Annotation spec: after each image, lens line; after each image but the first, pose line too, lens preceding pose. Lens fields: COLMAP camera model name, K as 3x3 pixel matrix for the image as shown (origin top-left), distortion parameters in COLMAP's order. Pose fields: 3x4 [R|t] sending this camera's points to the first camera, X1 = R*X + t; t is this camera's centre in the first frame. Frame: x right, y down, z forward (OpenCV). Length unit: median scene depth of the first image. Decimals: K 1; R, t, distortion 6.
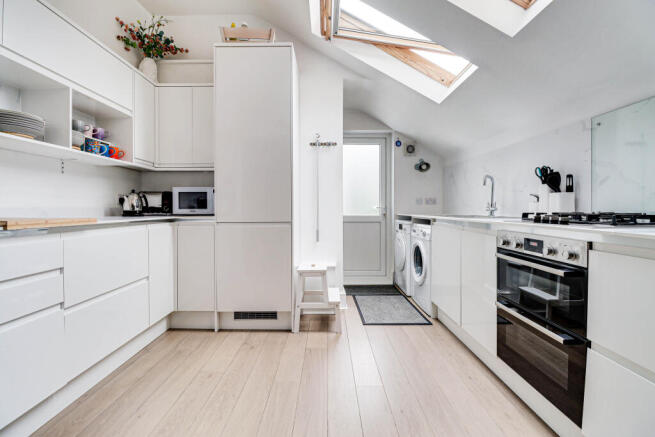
lens RADIAL K [[307.5, 0, 326.6], [0, 307.5, 211.2], [0, 0, 1]] dist [-0.003769, -0.002700]
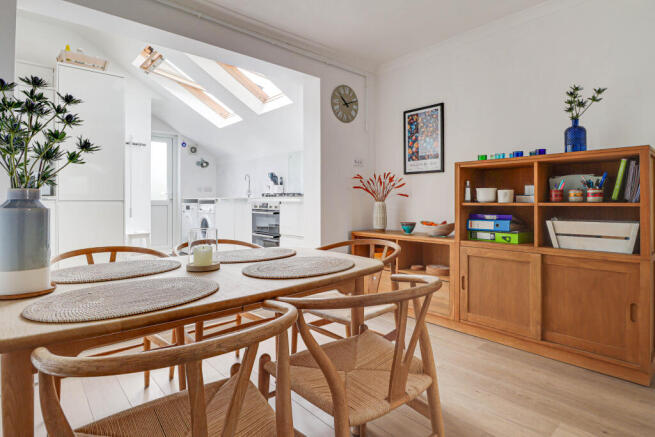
lens RADIAL K [[361.1, 0, 323.3], [0, 361.1, 198.6], [0, 0, 1]] dist [-0.008901, -0.003713]
pose [[0.761733, 0.005063, 0.647871, -0.463341], [0.005962, 0.999872, -0.014823, 0.053614], [-0.647864, 0.015154, 0.761606, -0.823710]]
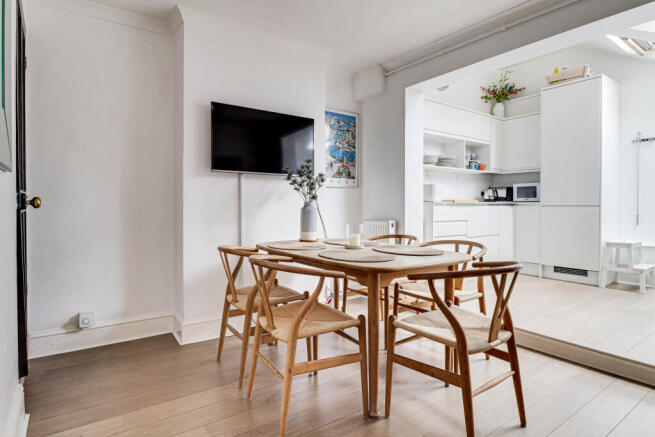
lens RADIAL K [[361.1, 0, 325.6], [0, 361.1, 209.4], [0, 0, 1]] dist [-0.008901, -0.003713]
pose [[0.580604, 0.010206, -0.814122, 0.449600], [-0.008432, 0.999943, 0.006522, 0.048605], [0.814143, 0.003078, 0.580657, -0.865042]]
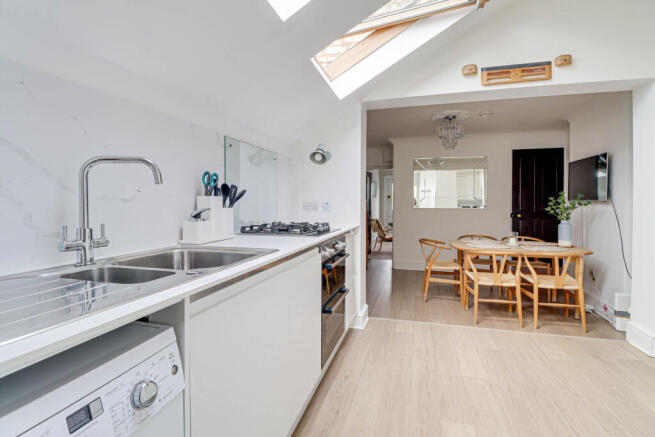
lens RADIAL K [[307.5, 0, 331.8], [0, 307.5, 209.9], [0, 0, 1]] dist [-0.003769, -0.002700]
pose [[-0.960043, -0.006200, 0.279782, 0.159312], [0.002295, 0.999547, 0.030025, -0.059455], [-0.279842, 0.029467, -0.959594, 1.283359]]
